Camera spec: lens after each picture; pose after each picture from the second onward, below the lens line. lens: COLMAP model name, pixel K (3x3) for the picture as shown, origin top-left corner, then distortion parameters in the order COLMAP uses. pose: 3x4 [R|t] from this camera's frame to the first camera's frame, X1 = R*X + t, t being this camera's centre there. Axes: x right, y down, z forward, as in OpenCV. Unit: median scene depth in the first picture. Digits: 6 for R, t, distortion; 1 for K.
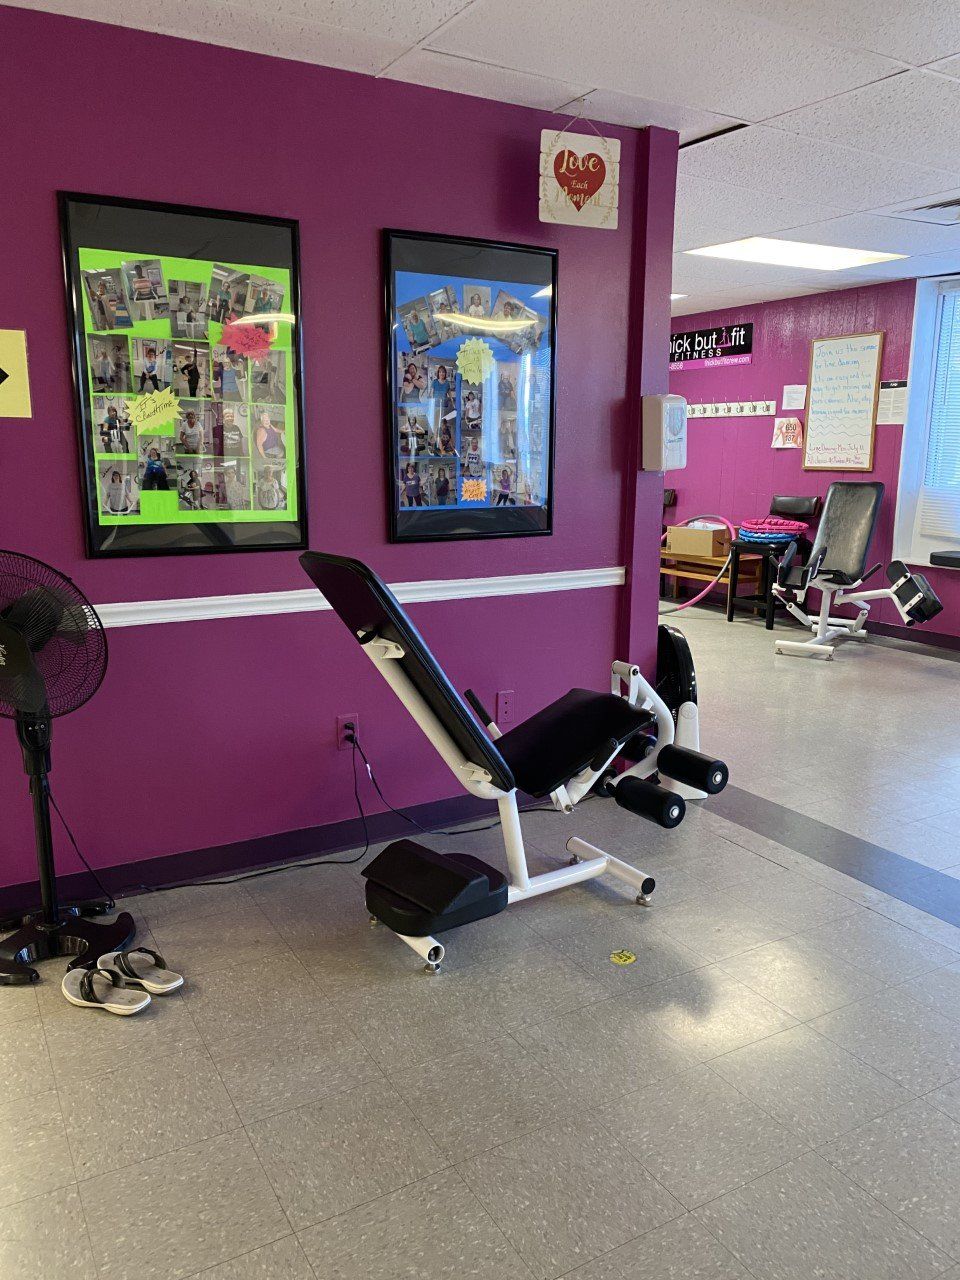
lens RADIAL K [[977.3, 0, 483.1], [0, 977.3, 642.5], [0, 0, 1]] dist [0.012045, -0.009023]
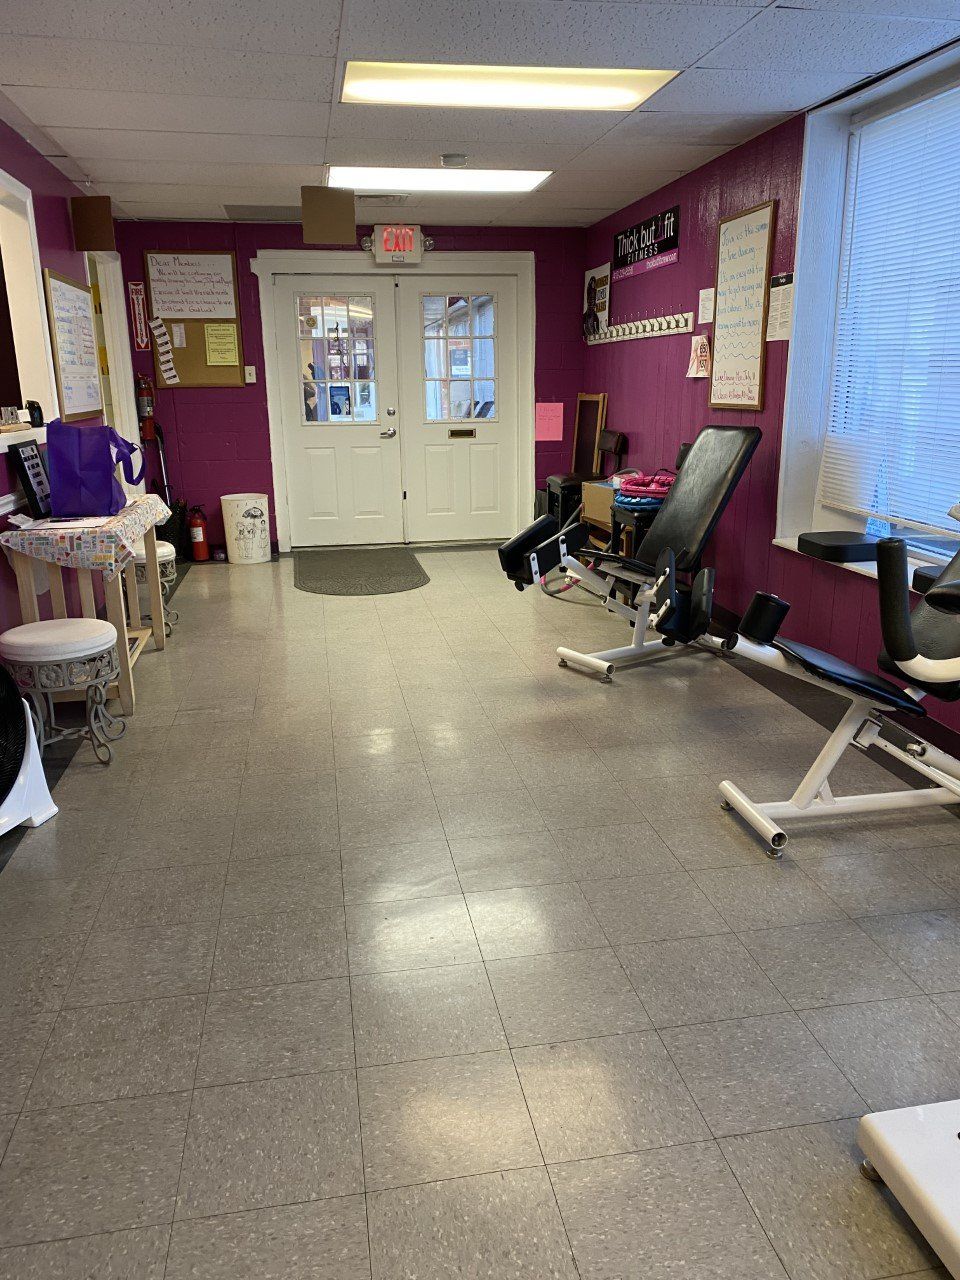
lens RADIAL K [[977.3, 0, 477.4], [0, 977.3, 639.1], [0, 0, 1]] dist [0.012045, -0.009023]
pose [[0.940173, 0.071402, -0.333131, 0.415423], [-0.050334, 0.996173, 0.071460, -0.049138], [0.336958, -0.050417, 0.940169, 0.252185]]
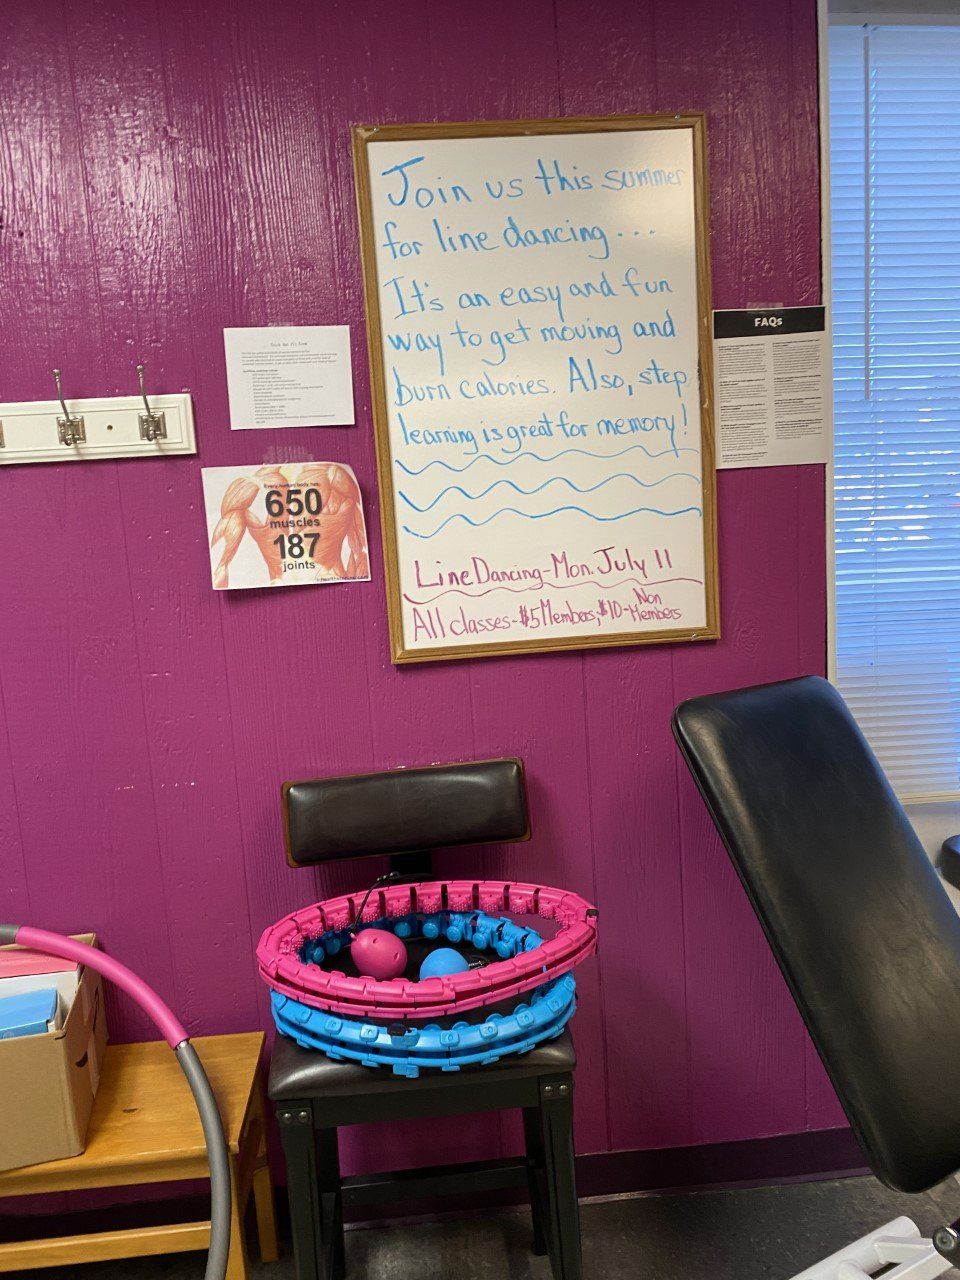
lens RADIAL K [[977.3, 0, 479.7], [0, 977.3, 637.3], [0, 0, 1]] dist [0.012045, -0.009023]
pose [[0.436120, -0.178219, 0.882064, 0.116401], [0.239984, 0.967729, 0.076872, -0.195823], [-0.867299, 0.178156, 0.464816, 0.857990]]
